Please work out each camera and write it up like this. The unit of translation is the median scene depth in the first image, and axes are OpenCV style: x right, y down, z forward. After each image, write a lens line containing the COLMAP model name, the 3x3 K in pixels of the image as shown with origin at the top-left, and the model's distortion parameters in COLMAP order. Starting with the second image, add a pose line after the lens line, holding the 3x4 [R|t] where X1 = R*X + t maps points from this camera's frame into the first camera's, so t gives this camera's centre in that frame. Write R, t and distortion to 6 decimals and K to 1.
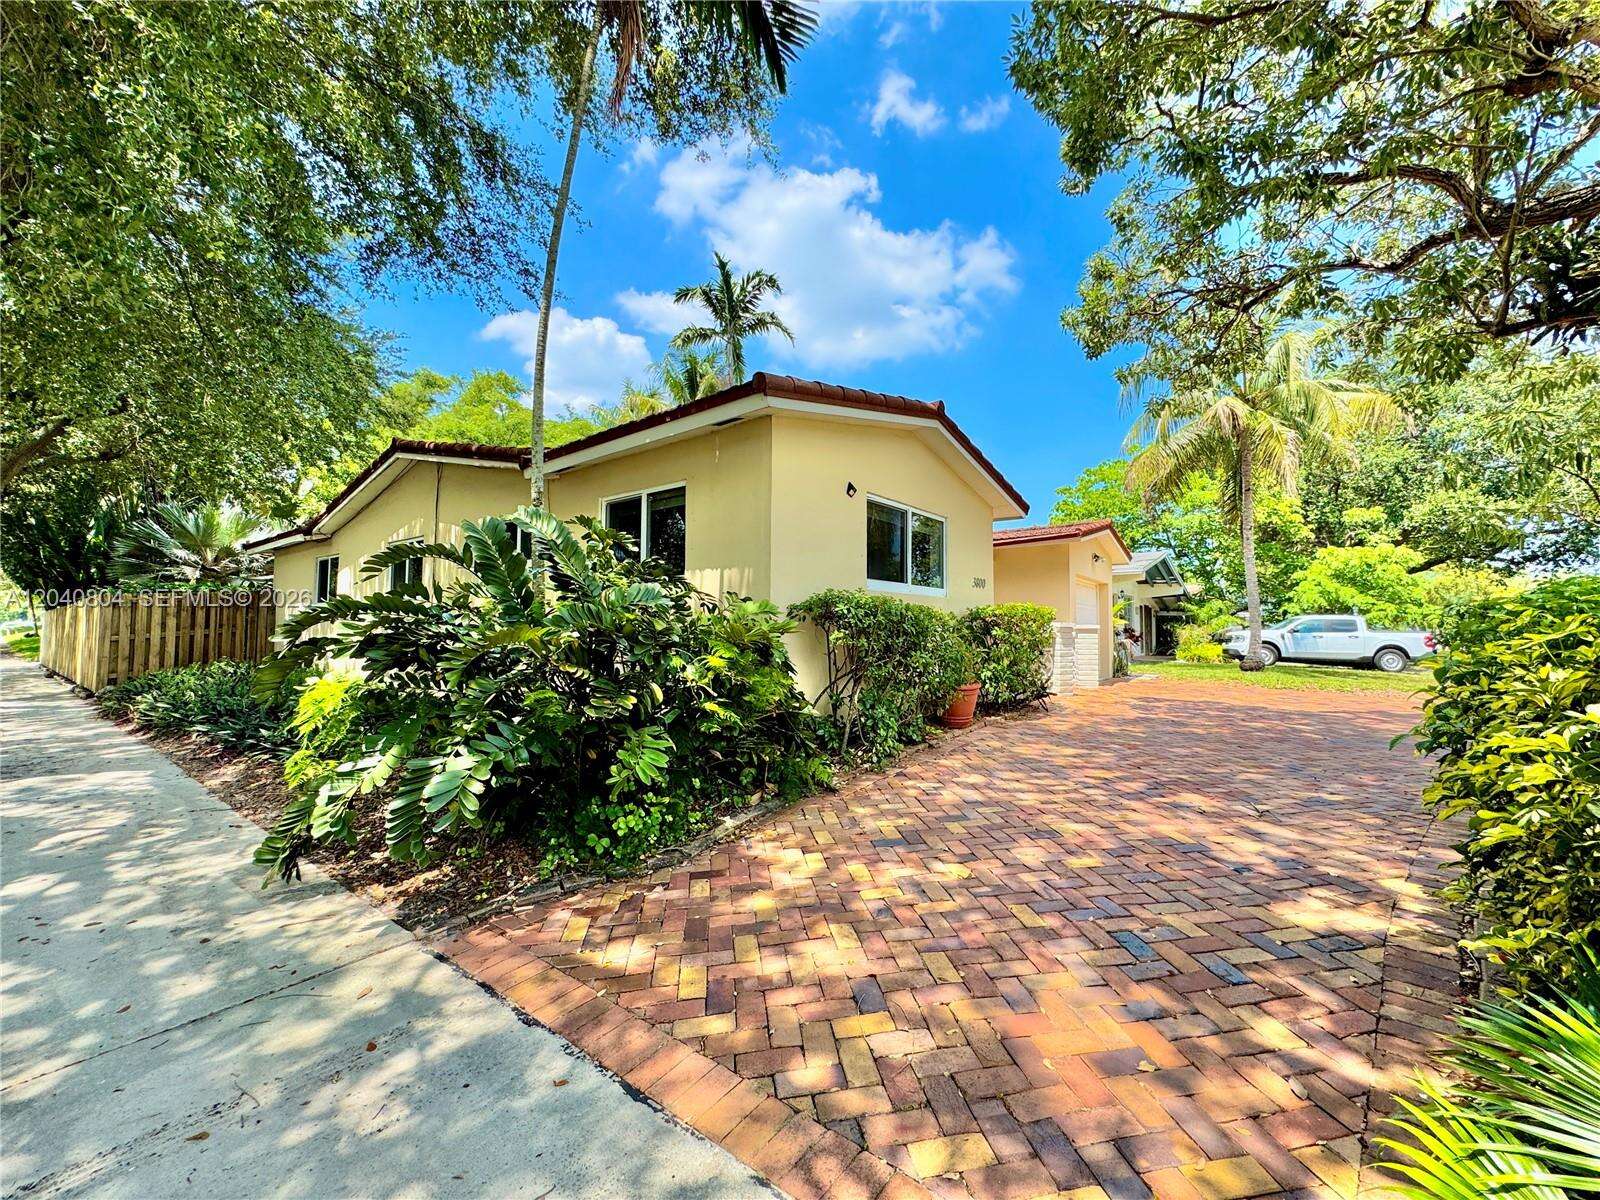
lens RADIAL K [[638.5, 0, 799.8], [0, 638.5, 600.2], [0, 0, 1]] dist [-0.003849, 0.000391]
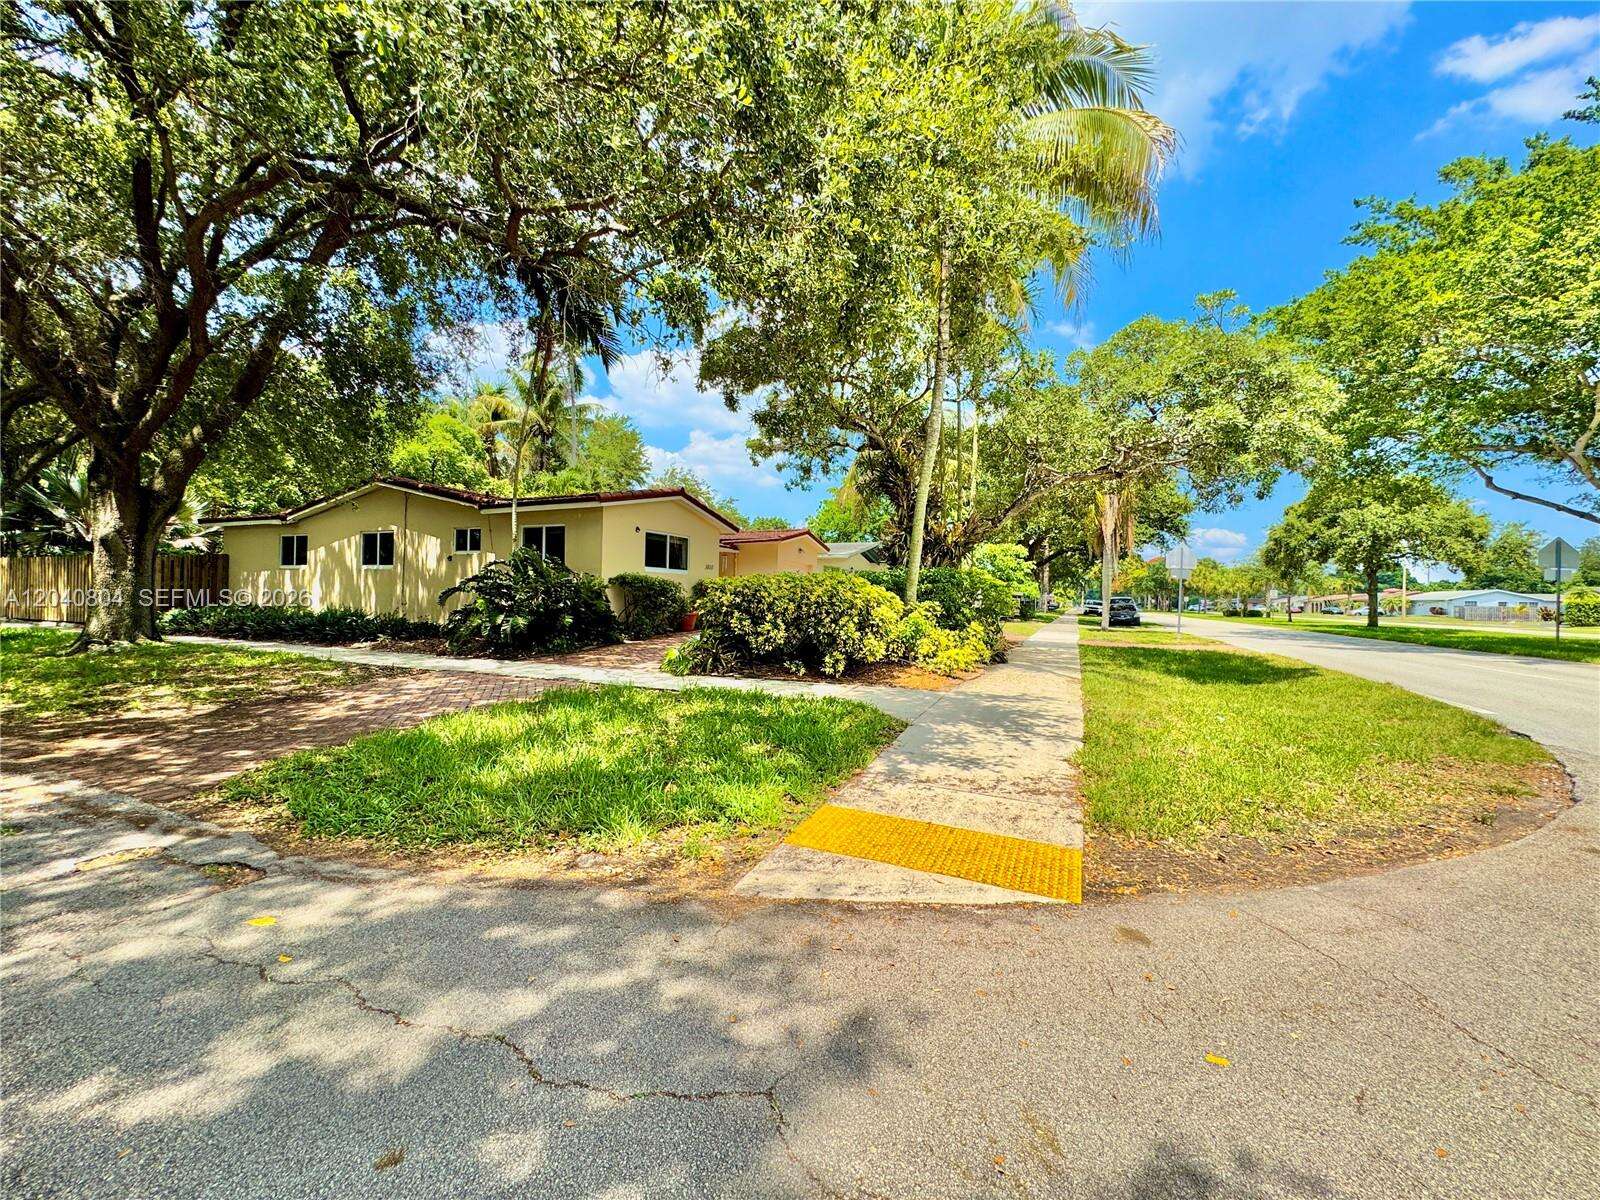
lens RADIAL K [[638.5, 0, 804.5], [0, 638.5, 600.1], [0, 0, 1]] dist [-0.003849, 0.000391]
pose [[0.966088, 0.013321, 0.257870, 0.063439], [-0.027563, 0.998282, 0.051696, -0.044688], [-0.256739, -0.057051, 0.964795, -1.307731]]
